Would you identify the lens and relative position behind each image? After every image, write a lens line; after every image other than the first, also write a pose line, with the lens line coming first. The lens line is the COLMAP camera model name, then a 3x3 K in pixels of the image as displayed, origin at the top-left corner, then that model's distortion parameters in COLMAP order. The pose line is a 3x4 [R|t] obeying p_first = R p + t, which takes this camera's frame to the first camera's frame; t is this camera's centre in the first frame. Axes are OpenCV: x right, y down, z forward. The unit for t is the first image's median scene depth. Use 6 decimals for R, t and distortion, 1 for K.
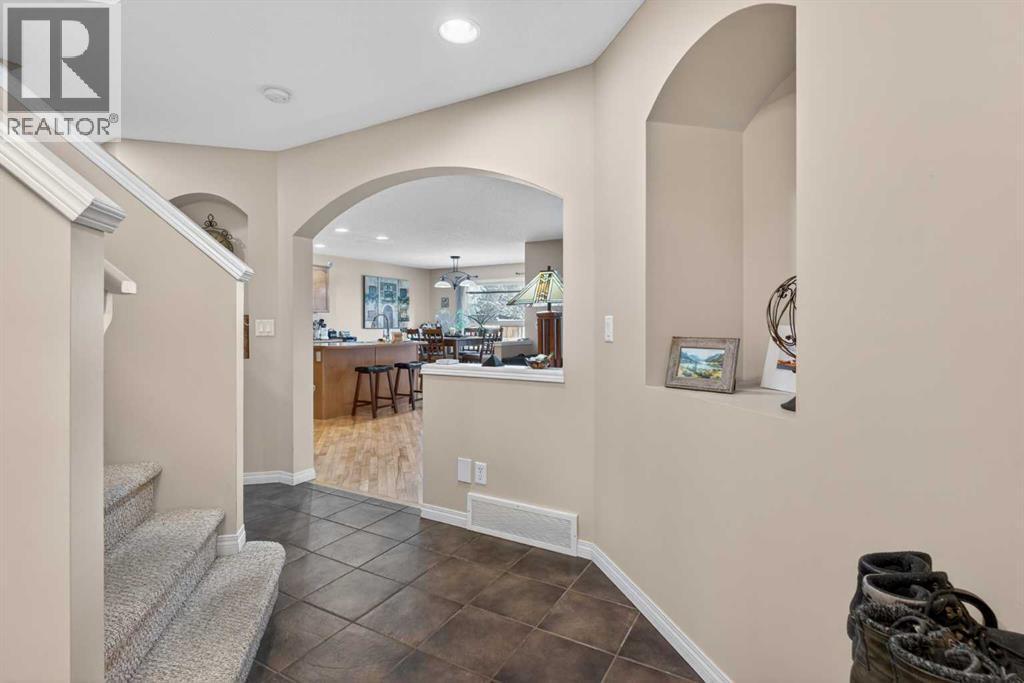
lens RADIAL K [[490.7, 0, 510.9], [0, 490.7, 333.6], [0, 0, 1]] dist [0.001256, -0.000721]
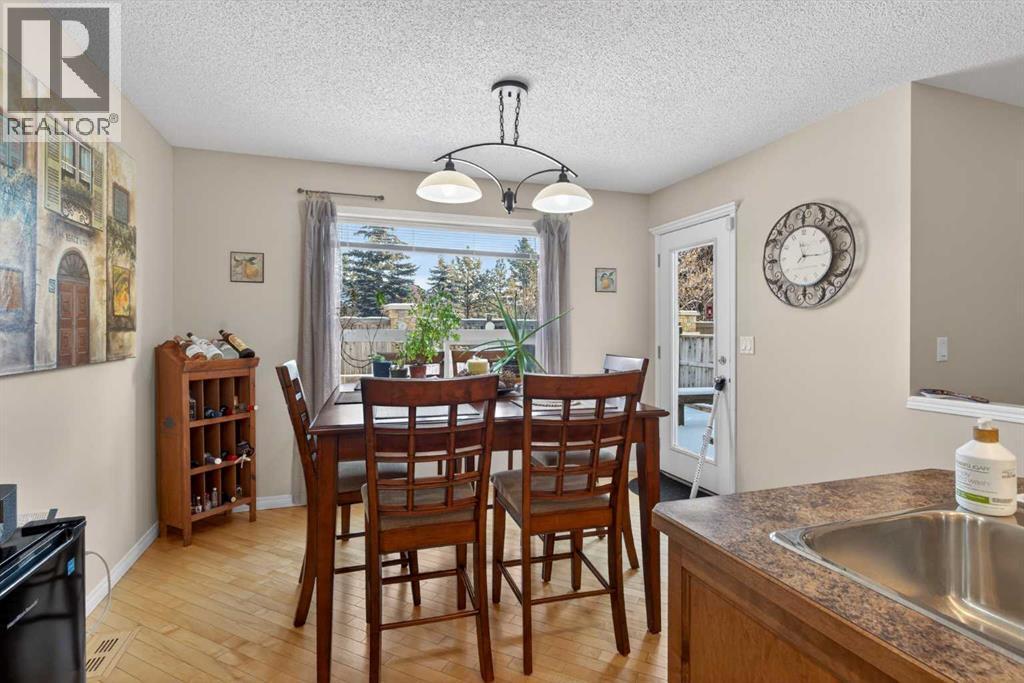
lens RADIAL K [[490.7, 0, 510.9], [0, 490.7, 333.6], [0, 0, 1]] dist [0.001256, -0.000721]
pose [[0.647322, -0.008888, 0.762164, -0.288737], [0.015696, 0.999875, -0.001671, -0.021342], [-0.762055, 0.013045, 0.647381, 0.750492]]
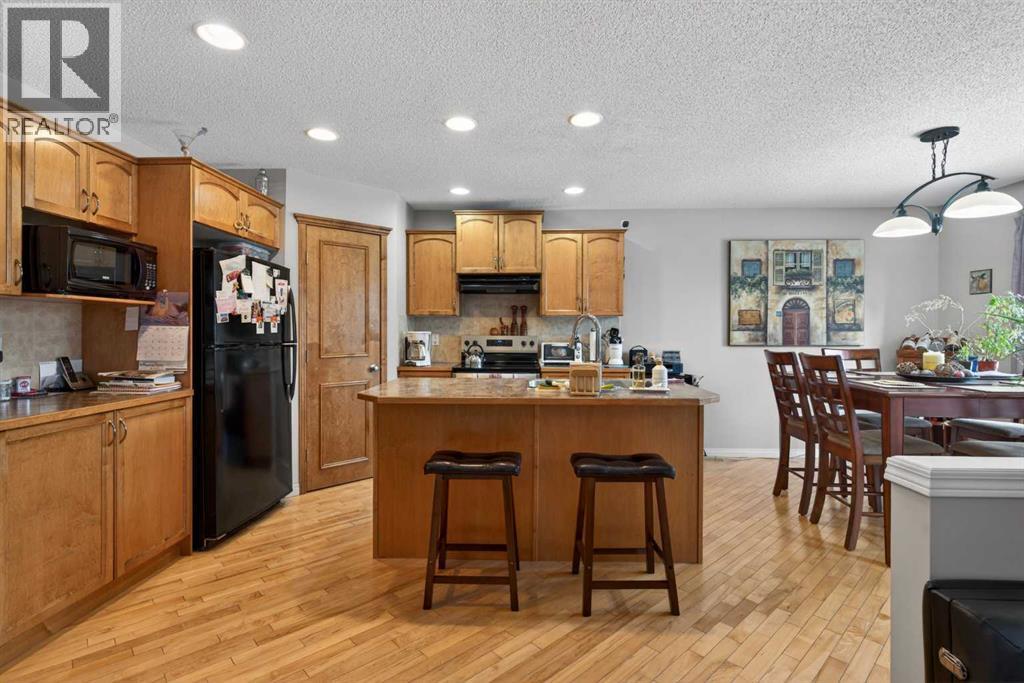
lens RADIAL K [[490.7, 0, 510.9], [0, 490.7, 333.6], [0, 0, 1]] dist [0.001256, -0.000721]
pose [[0.473733, 0.004215, -0.880658, 0.034236], [-0.017871, 0.999829, -0.004828, -0.015690], [0.880487, 0.018025, 0.473727, 0.542055]]
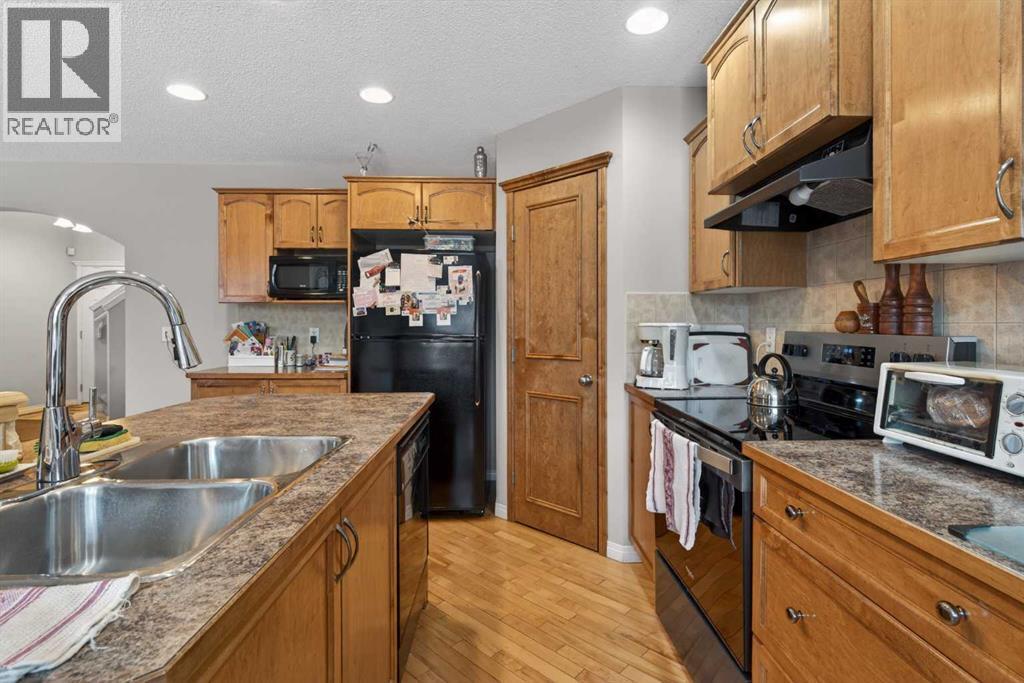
lens RADIAL K [[490.7, 0, 510.9], [0, 490.7, 333.6], [0, 0, 1]] dist [0.001256, -0.000721]
pose [[-0.850525, 0.006651, -0.525892, -0.207271], [-0.011462, 0.999448, 0.031178, -0.019825], [0.525809, 0.032545, -0.849980, 0.840001]]
